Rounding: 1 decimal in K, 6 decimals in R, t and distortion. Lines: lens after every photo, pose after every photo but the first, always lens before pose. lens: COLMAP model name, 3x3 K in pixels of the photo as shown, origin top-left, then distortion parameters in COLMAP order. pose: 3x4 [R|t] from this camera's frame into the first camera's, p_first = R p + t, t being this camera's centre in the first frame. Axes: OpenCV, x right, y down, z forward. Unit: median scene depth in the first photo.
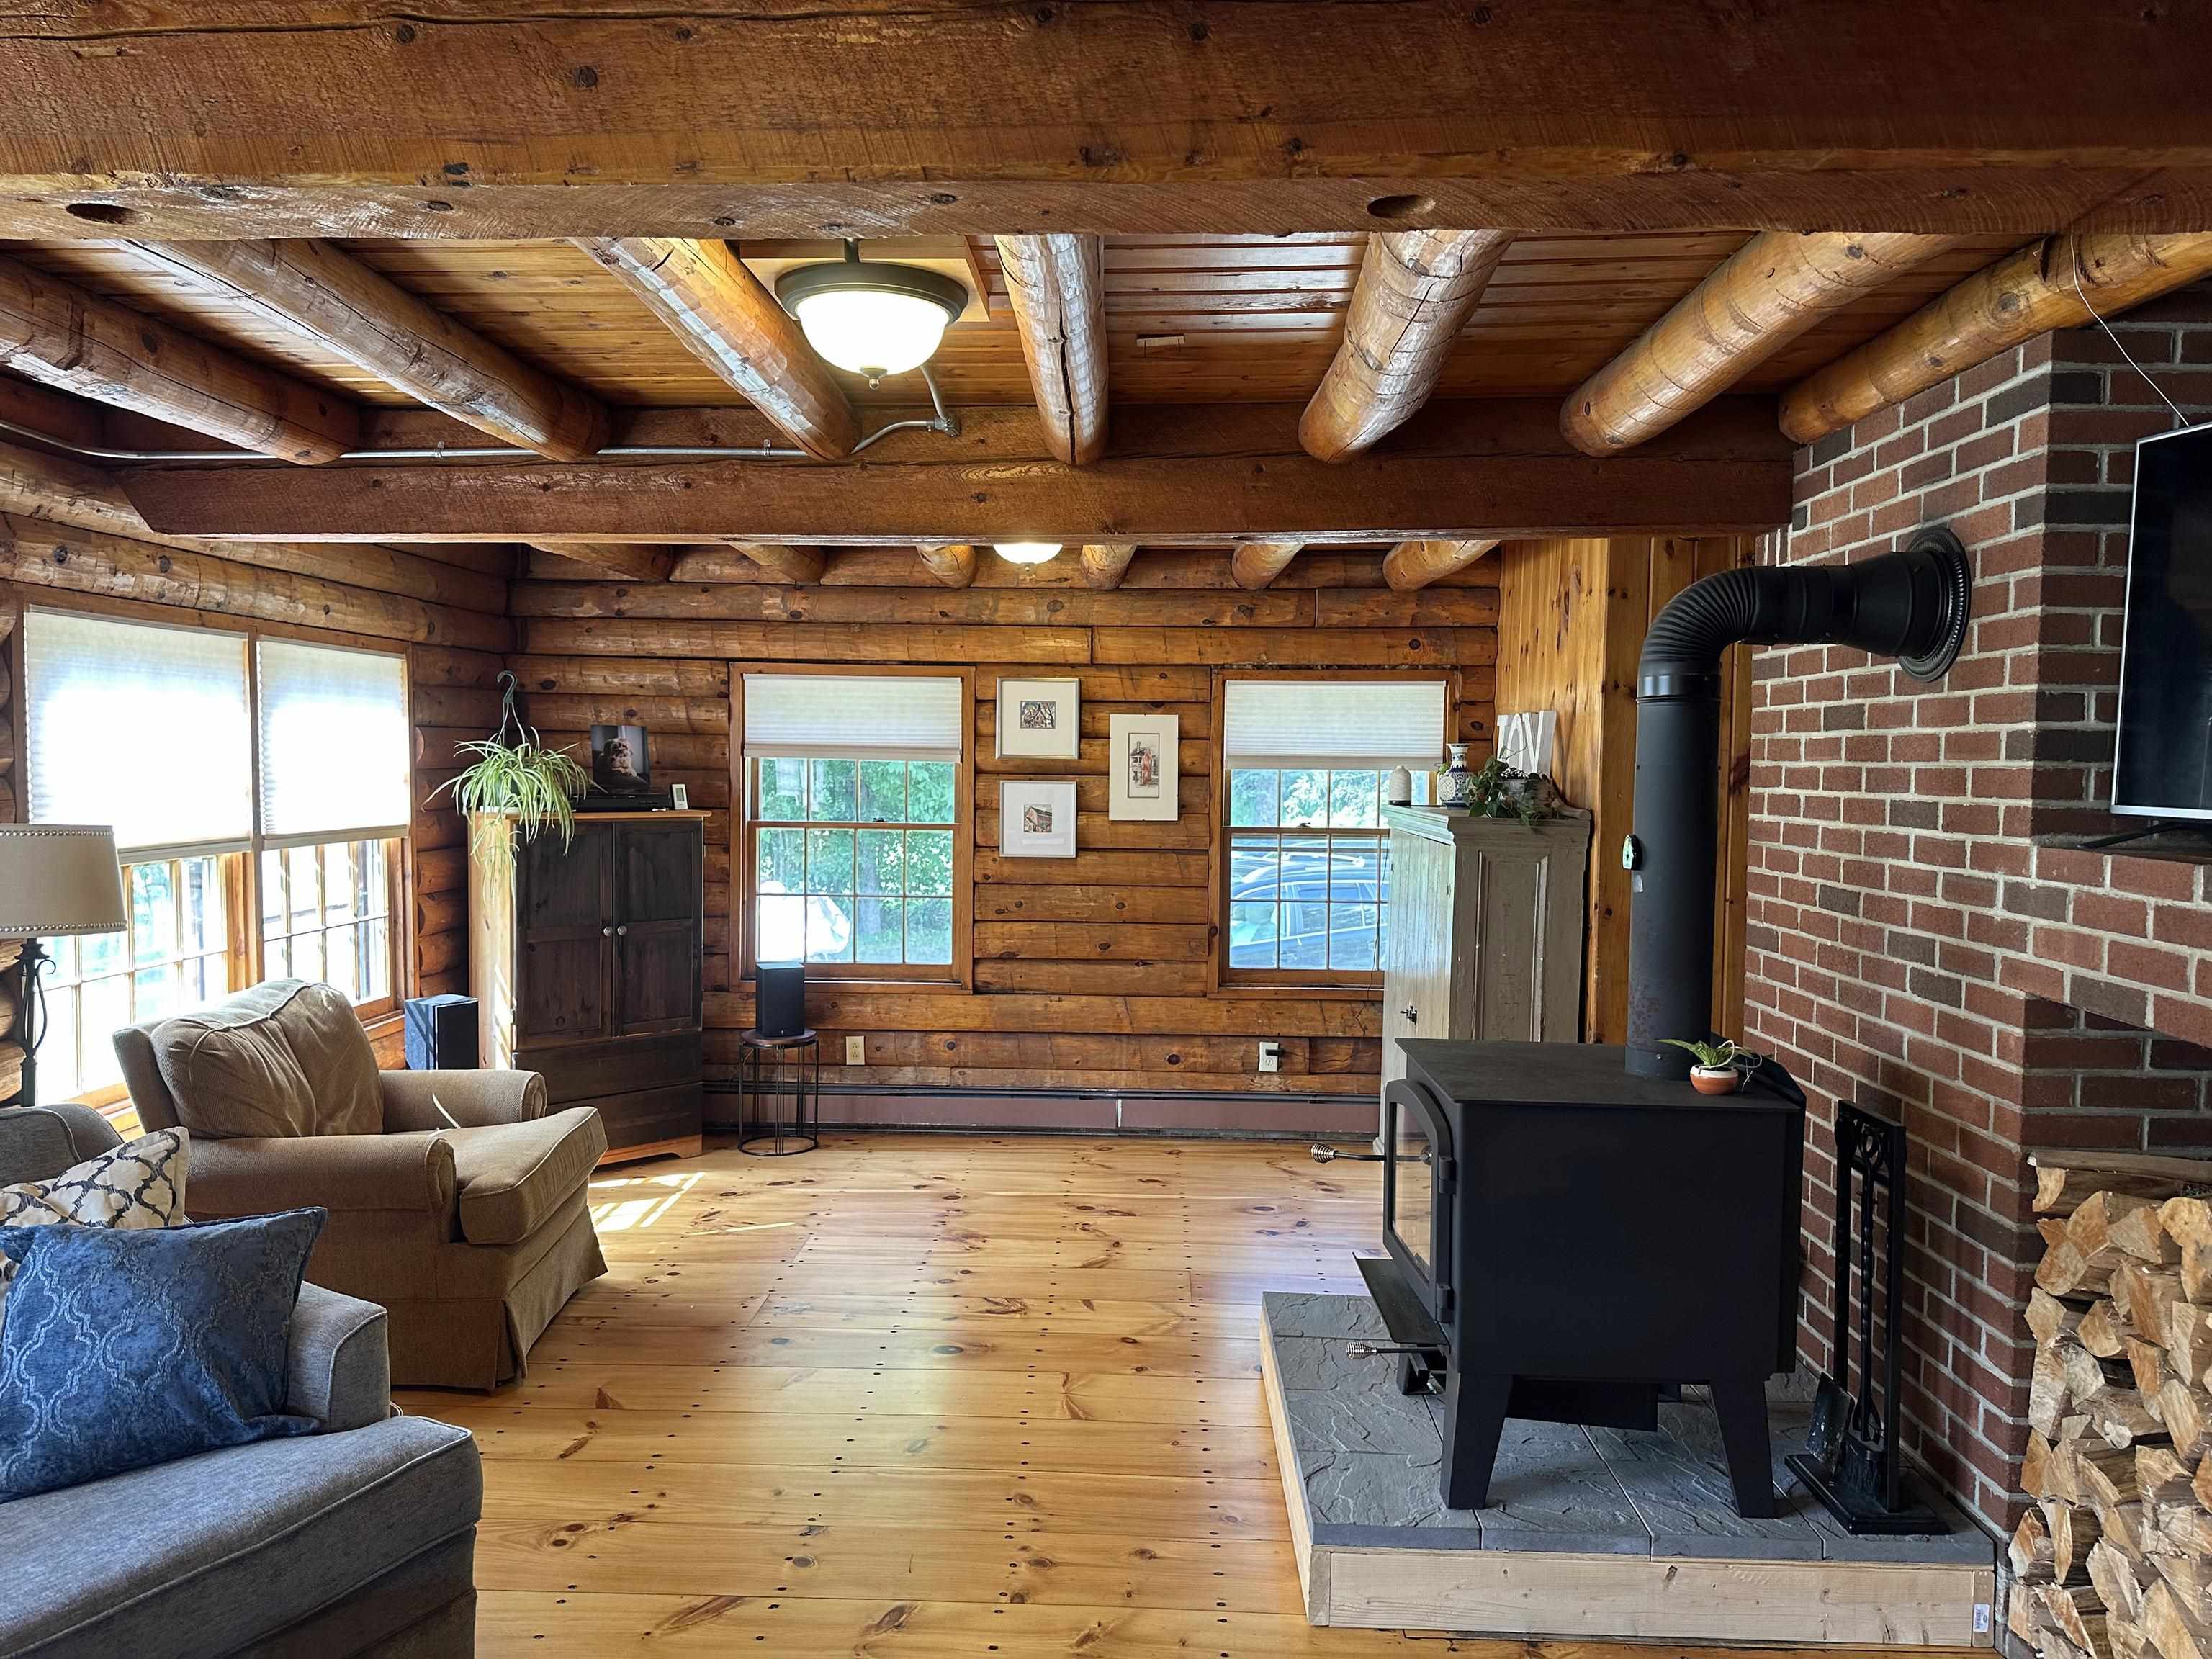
lens RADIAL K [[1566.5, 0, 1120.5], [0, 1566.5, 821.3], [0, 0, 1]] dist [0.100174, -0.104325]
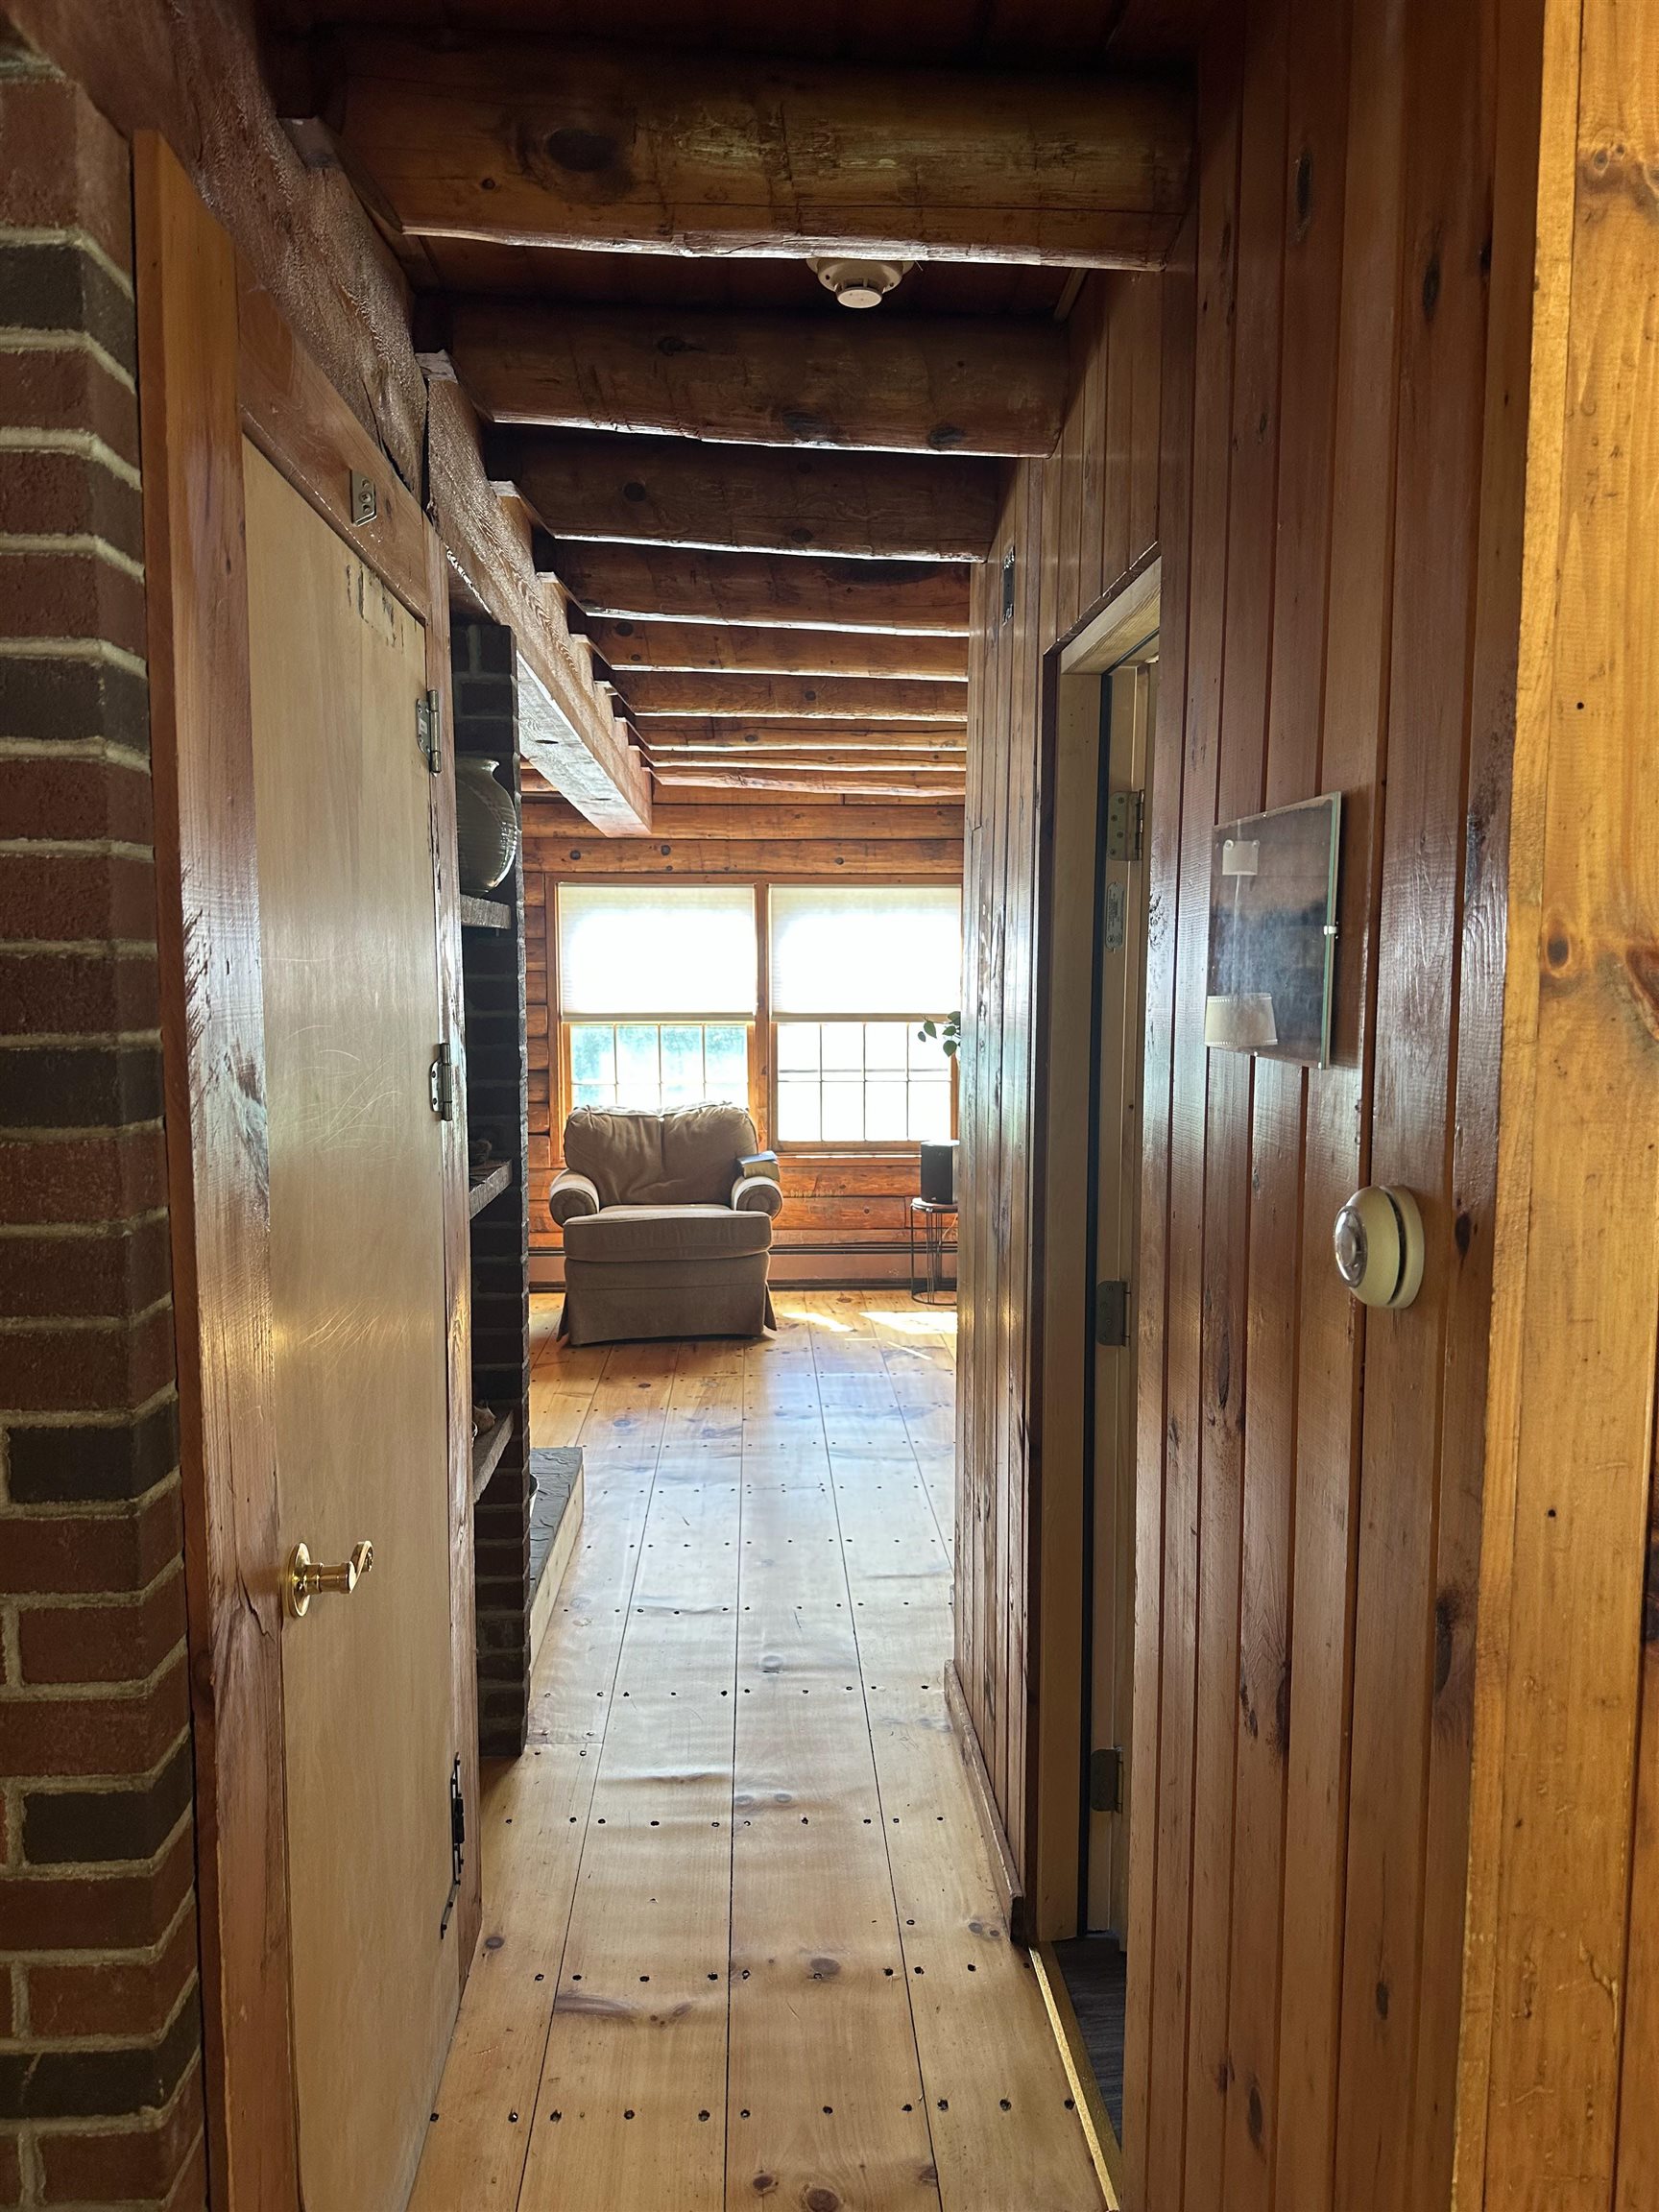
lens RADIAL K [[1566.5, 0, 837.1], [0, 1566.5, 1124.7], [0, 0, 1]] dist [0.100174, -0.104325]
pose [[0.101721, 0.106841, -0.989059, 0.869942], [-0.039620, 0.993862, 0.103285, -0.037358], [0.994024, 0.028681, 0.105330, 0.775674]]
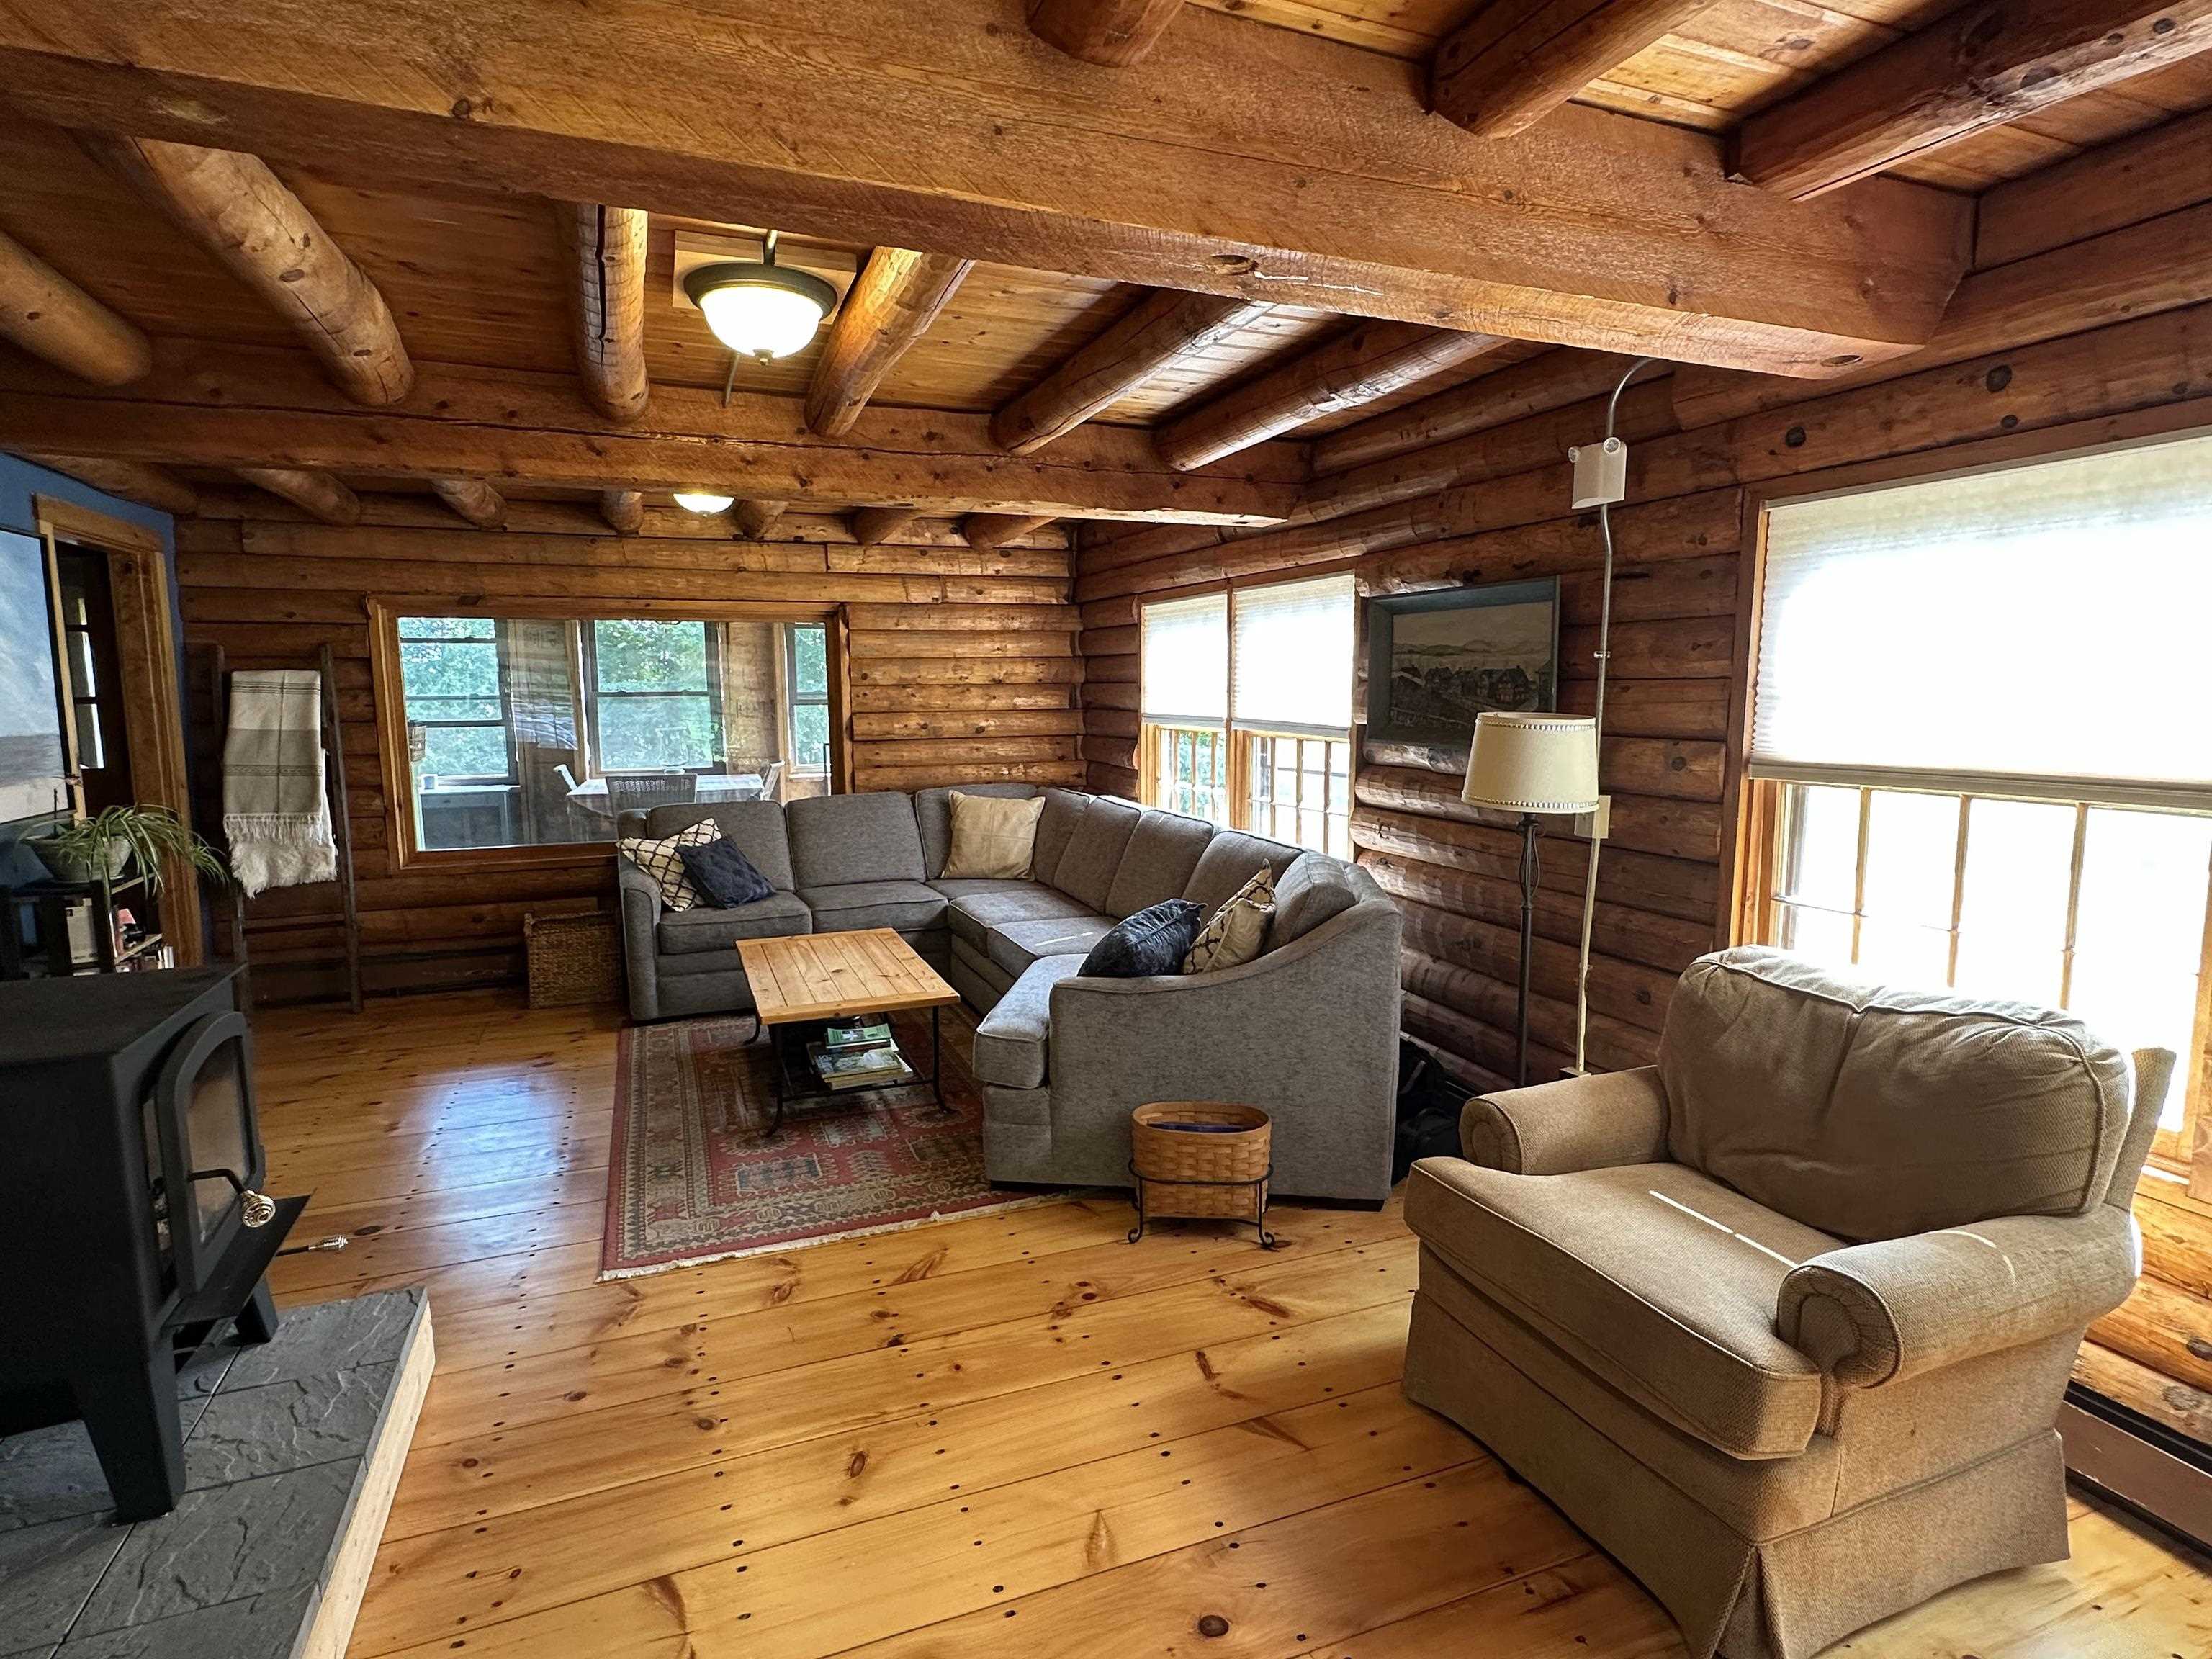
lens RADIAL K [[1142.5, 0, 1118.1], [0, 1142.5, 828.6], [0, 0, 1]] dist [-0.003955, -0.000910]
pose [[-0.916355, 0.048937, -0.397365, -0.019247], [-0.014248, 0.987887, 0.154520, -0.026853], [0.400113, 0.147257, -0.904558, 1.019434]]
